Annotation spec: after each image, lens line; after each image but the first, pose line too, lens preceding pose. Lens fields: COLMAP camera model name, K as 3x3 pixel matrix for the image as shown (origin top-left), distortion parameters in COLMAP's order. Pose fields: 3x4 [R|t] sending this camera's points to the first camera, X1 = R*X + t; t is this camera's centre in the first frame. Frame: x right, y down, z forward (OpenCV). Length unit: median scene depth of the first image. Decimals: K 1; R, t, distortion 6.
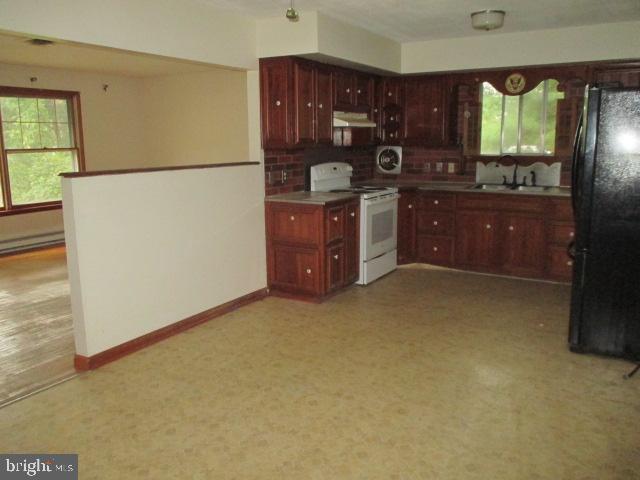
lens RADIAL K [[532.1, 0, 319.2], [0, 532.1, 234.4], [0, 0, 1]] dist [-0.019592, -0.011969]
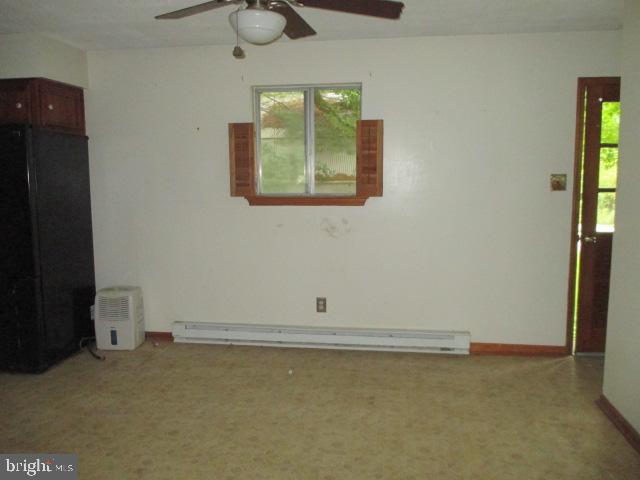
lens RADIAL K [[532.1, 0, 319.2], [0, 532.1, 234.4], [0, 0, 1]] dist [-0.019592, -0.011969]
pose [[-0.386291, -0.093863, 0.917589, -0.913067], [0.175142, 0.969246, 0.172879, -0.178884], [-0.905596, 0.227490, -0.357972, 1.075725]]
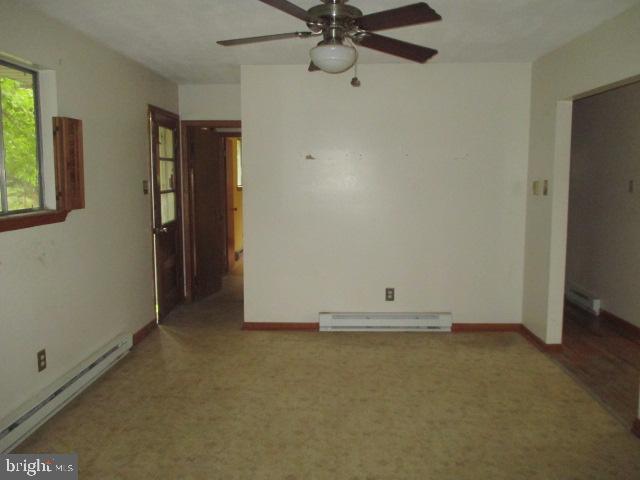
lens RADIAL K [[527.4, 0, 320.8], [0, 527.4, 254.4], [0, 0, 1]] dist [-0.003213, -0.001484]
pose [[-0.874941, 0.085891, -0.476552, 0.530951], [-0.073310, 0.949304, 0.305692, -0.322802], [0.478649, 0.302398, -0.824288, 1.733842]]
